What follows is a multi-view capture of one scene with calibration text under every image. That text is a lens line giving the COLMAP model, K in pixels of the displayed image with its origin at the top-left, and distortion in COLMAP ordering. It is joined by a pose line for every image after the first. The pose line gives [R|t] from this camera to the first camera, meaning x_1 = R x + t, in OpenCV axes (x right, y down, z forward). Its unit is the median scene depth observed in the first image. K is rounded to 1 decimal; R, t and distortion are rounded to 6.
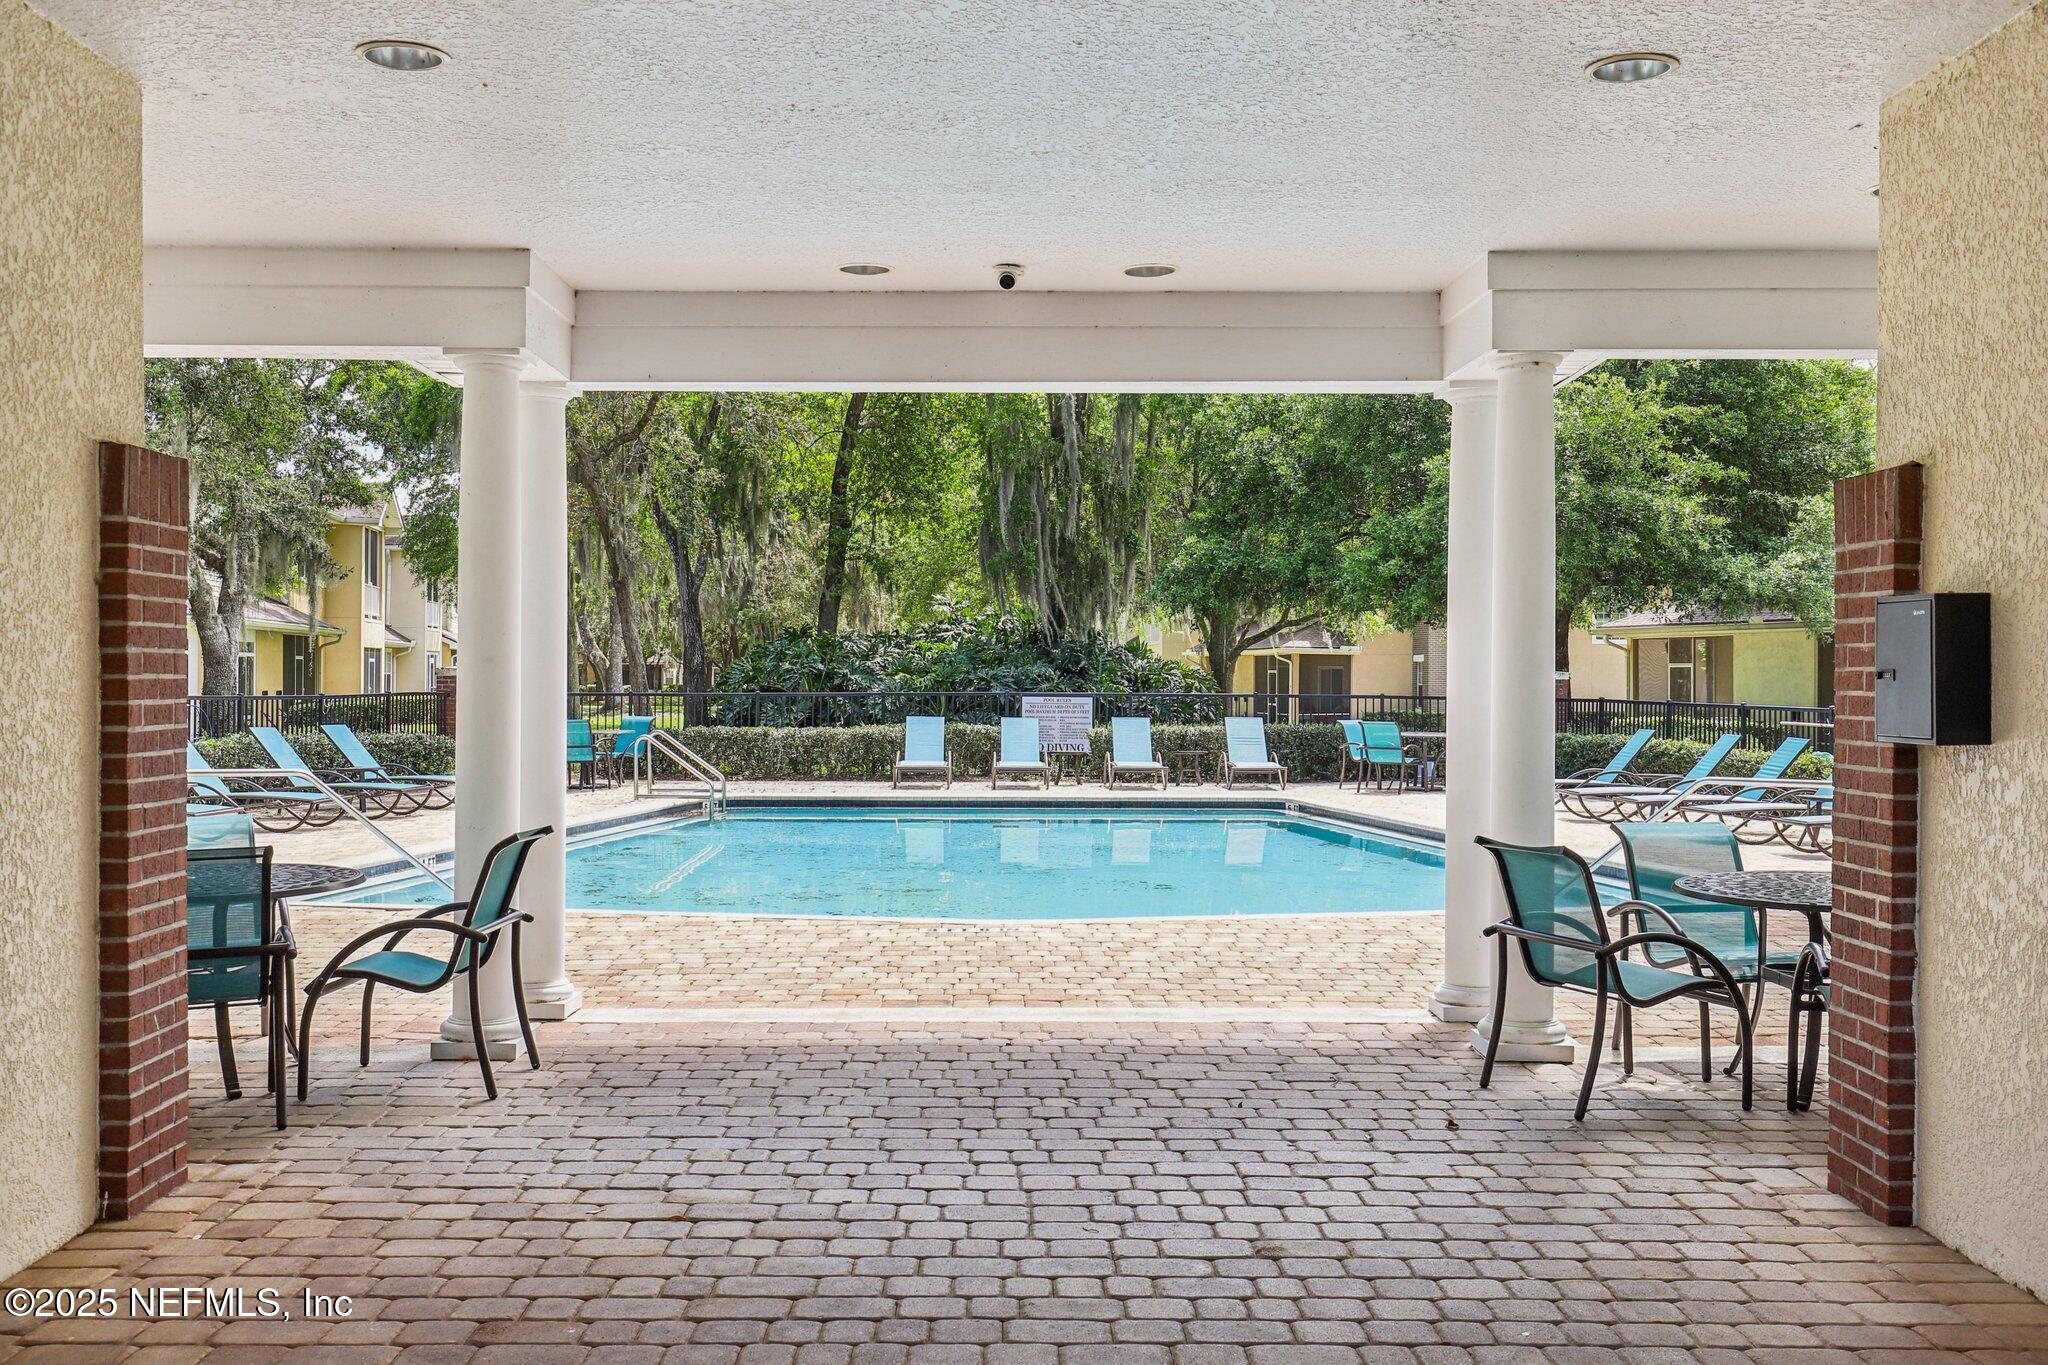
lens RADIAL K [[2077.5, 0, 1024.0], [0, 2077.5, 682.5], [0, 0, 1]] dist [-0.000604, -0.000321]
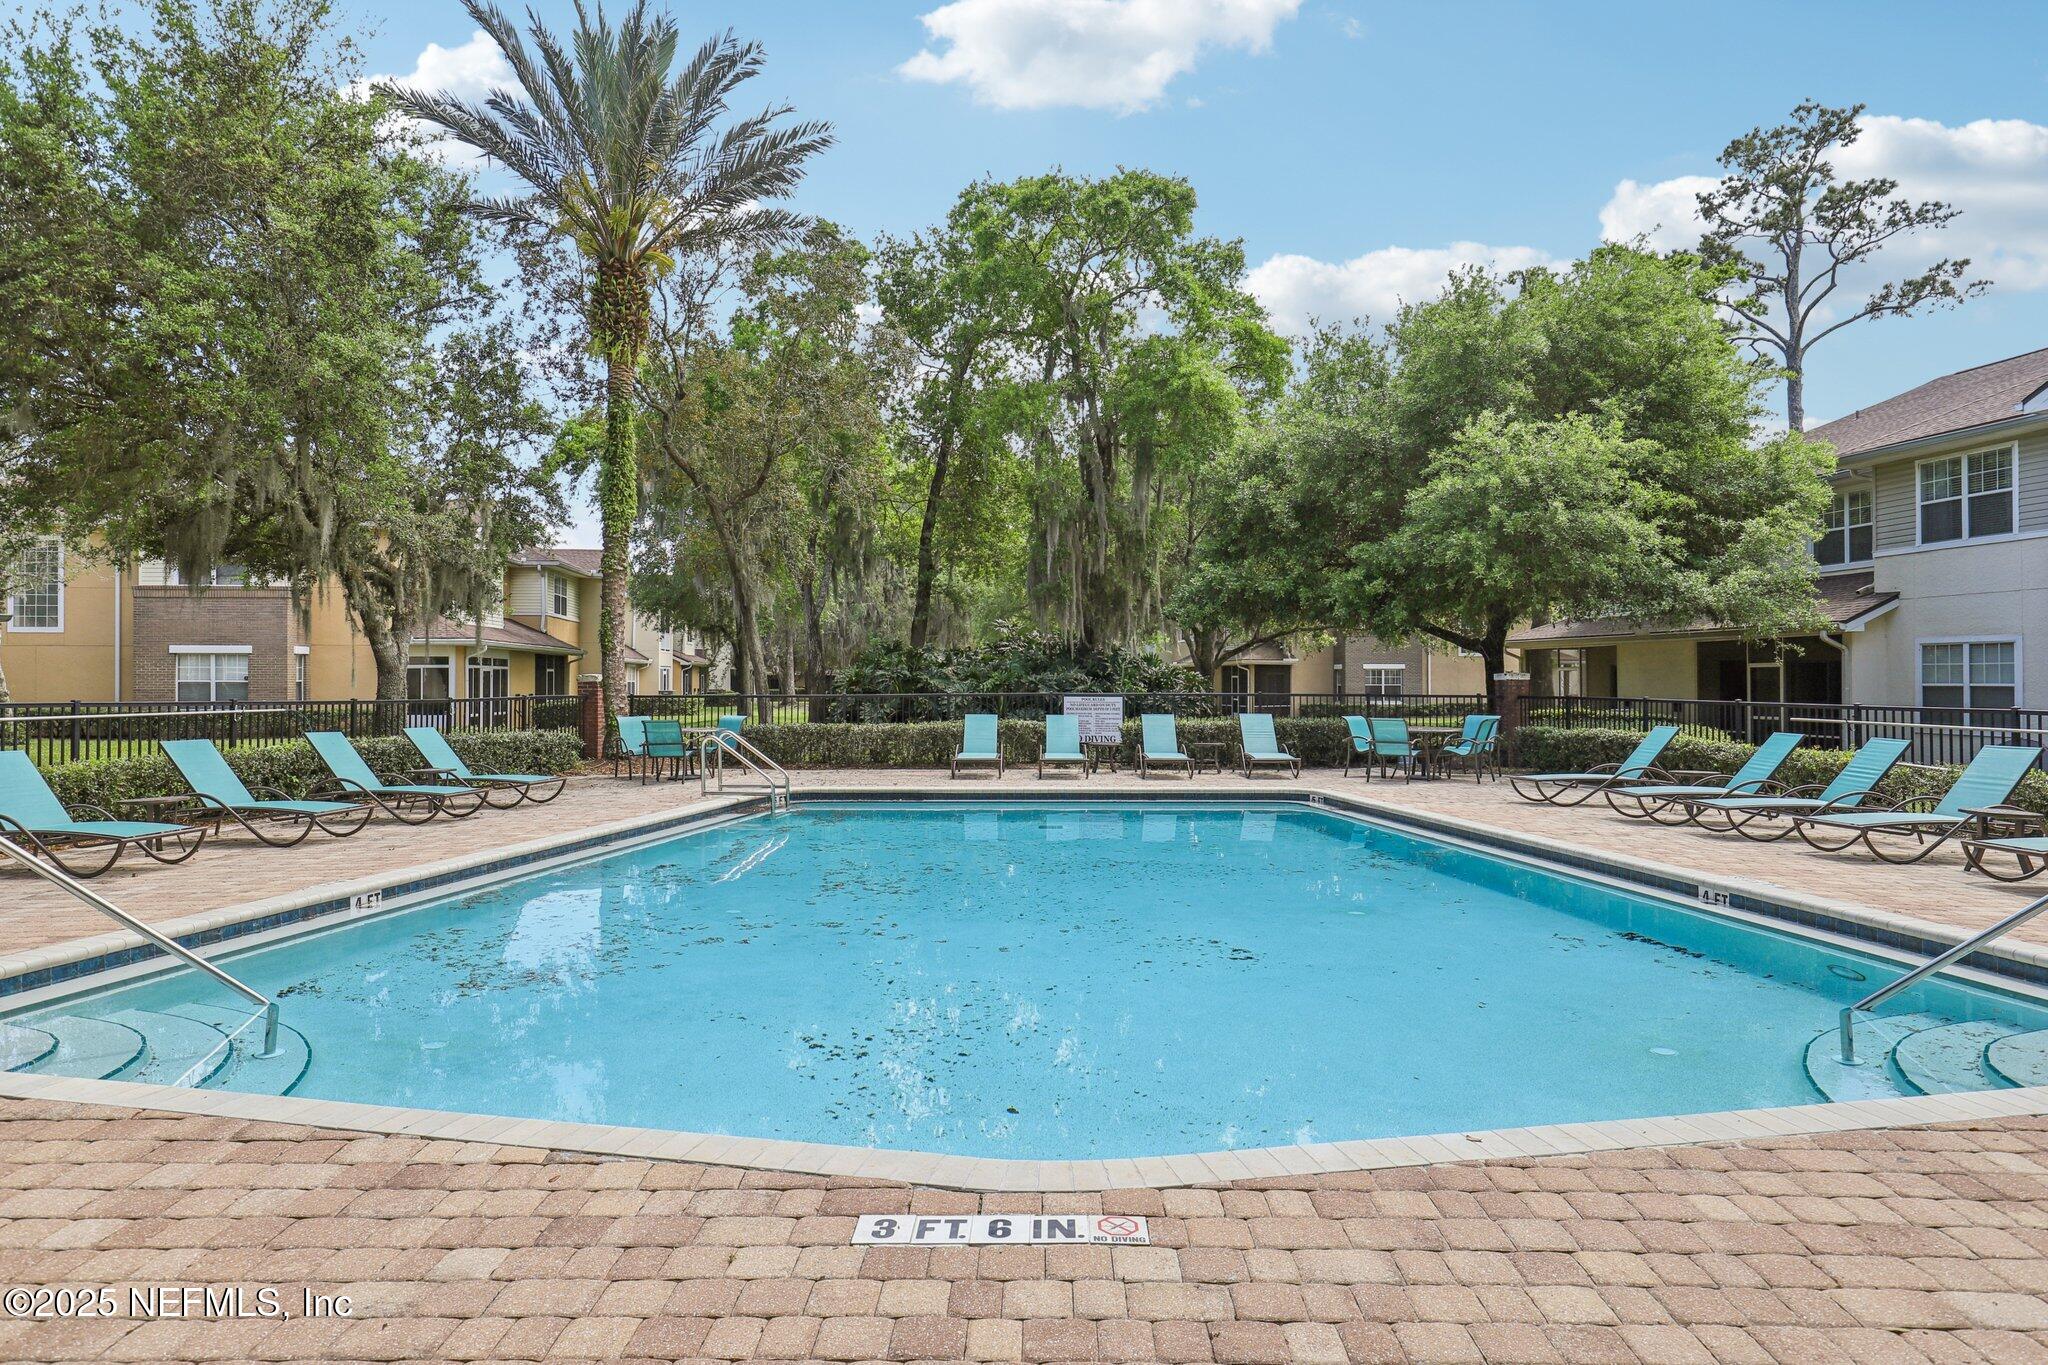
lens RADIAL K [[1245.5, 0, 1025.4], [0, 1245.5, 672.2], [0, 0, 1]] dist [0.174053, 0.000027]
pose [[0.999581, -0.005453, -0.028436, -0.002384], [0.005147, 0.999928, -0.010839, 0.000511], [0.028493, 0.010688, 0.999537, 0.272886]]
